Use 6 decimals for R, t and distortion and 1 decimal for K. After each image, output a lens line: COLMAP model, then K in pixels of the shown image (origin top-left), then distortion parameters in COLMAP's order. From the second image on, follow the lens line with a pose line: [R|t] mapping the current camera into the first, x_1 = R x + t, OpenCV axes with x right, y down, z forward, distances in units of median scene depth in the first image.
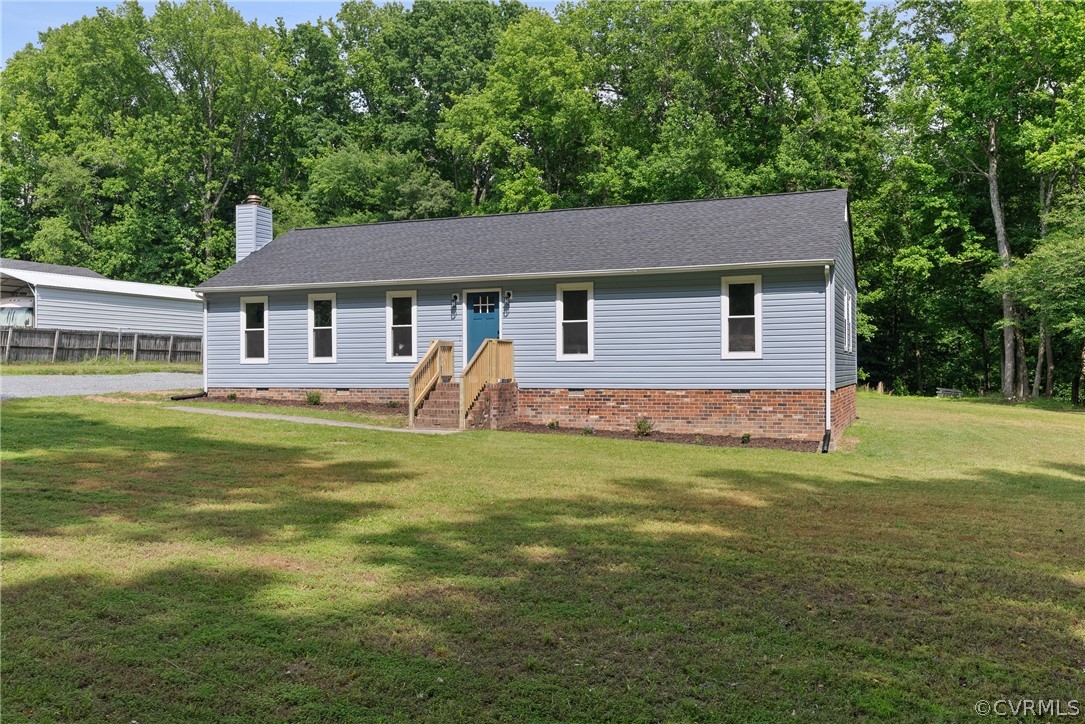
lens RADIAL K [[949.9, 0, 528.7], [0, 949.9, 376.4], [0, 0, 1]] dist [0.000858, -0.002393]
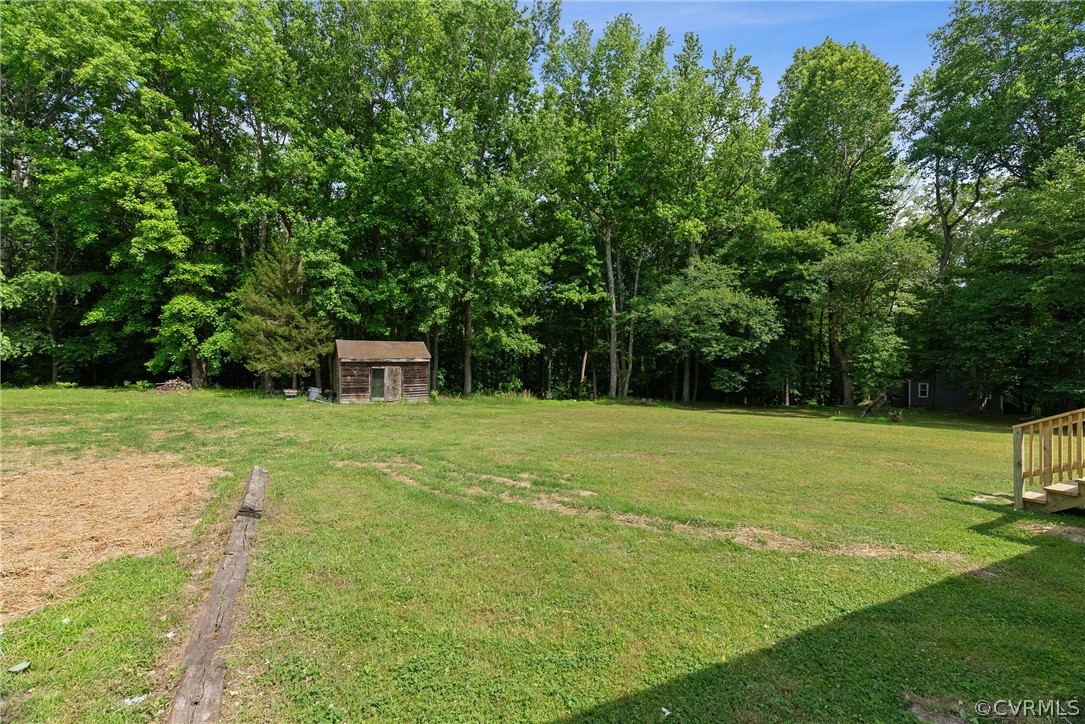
lens RADIAL K [[497.3, 0, 546.3], [0, 497.3, 369.0], [0, 0, 1]] dist [-0.021747, 0.006109]
pose [[0.642041, -0.002730, 0.766666, -0.131391], [0.007247, 0.999971, -0.002508, -0.021395], [-0.766636, 0.007166, 0.642042, 0.621391]]
